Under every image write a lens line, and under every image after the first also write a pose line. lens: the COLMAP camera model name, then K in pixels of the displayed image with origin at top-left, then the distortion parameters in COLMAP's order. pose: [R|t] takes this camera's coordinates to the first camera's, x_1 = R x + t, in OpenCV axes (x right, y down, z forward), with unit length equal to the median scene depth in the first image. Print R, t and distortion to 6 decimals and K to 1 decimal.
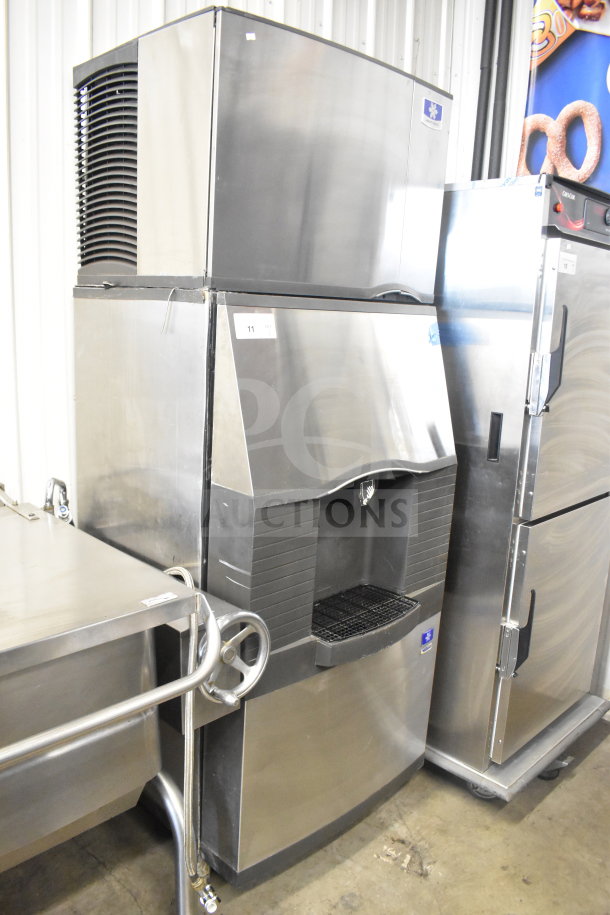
lens RADIAL K [[708.4, 0, 305.0], [0, 708.4, 457.5], [0, 0, 1]] dist [-0.043186, -0.002060]
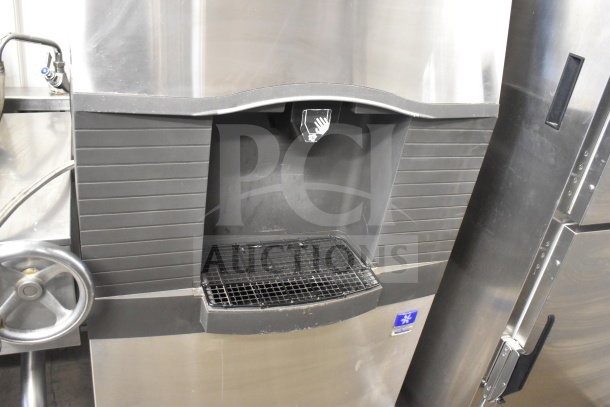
lens RADIAL K [[531.6, 0, 306.4], [0, 531.6, 188.3], [0, 0, 1]] dist [-0.055109, -0.004875]
pose [[0.911419, 0.269936, -0.310564, 0.227525], [-0.196085, 0.948464, 0.248929, -0.017827], [0.361753, -0.165982, 0.917379, 0.445632]]
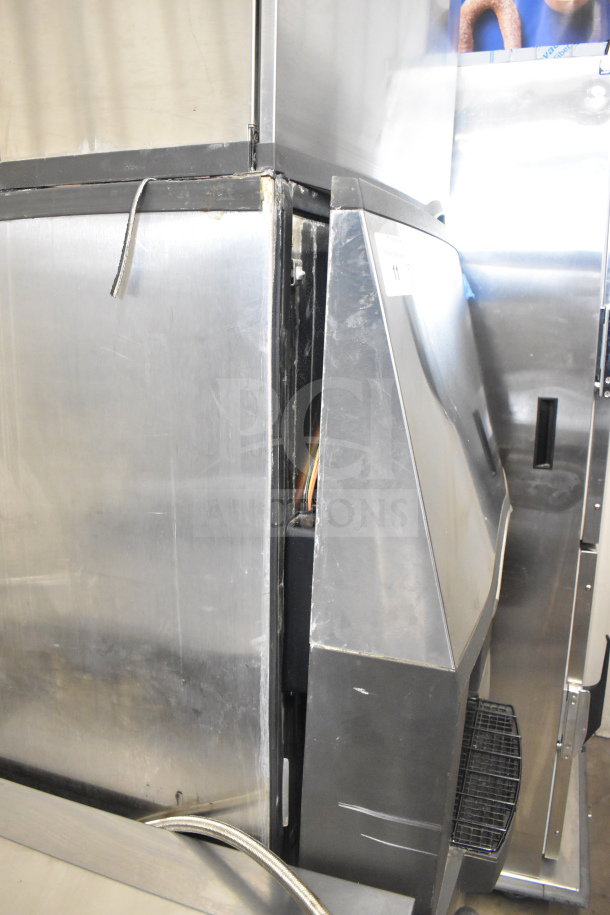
lens RADIAL K [[708.4, 0, 305.0], [0, 708.4, 457.5], [0, 0, 1]] dist [-0.043186, -0.002060]
pose [[0.919532, -0.131310, 0.370430, -0.205760], [0.118207, 0.991296, 0.057966, -0.073829], [-0.374817, -0.009515, 0.927050, 0.454460]]
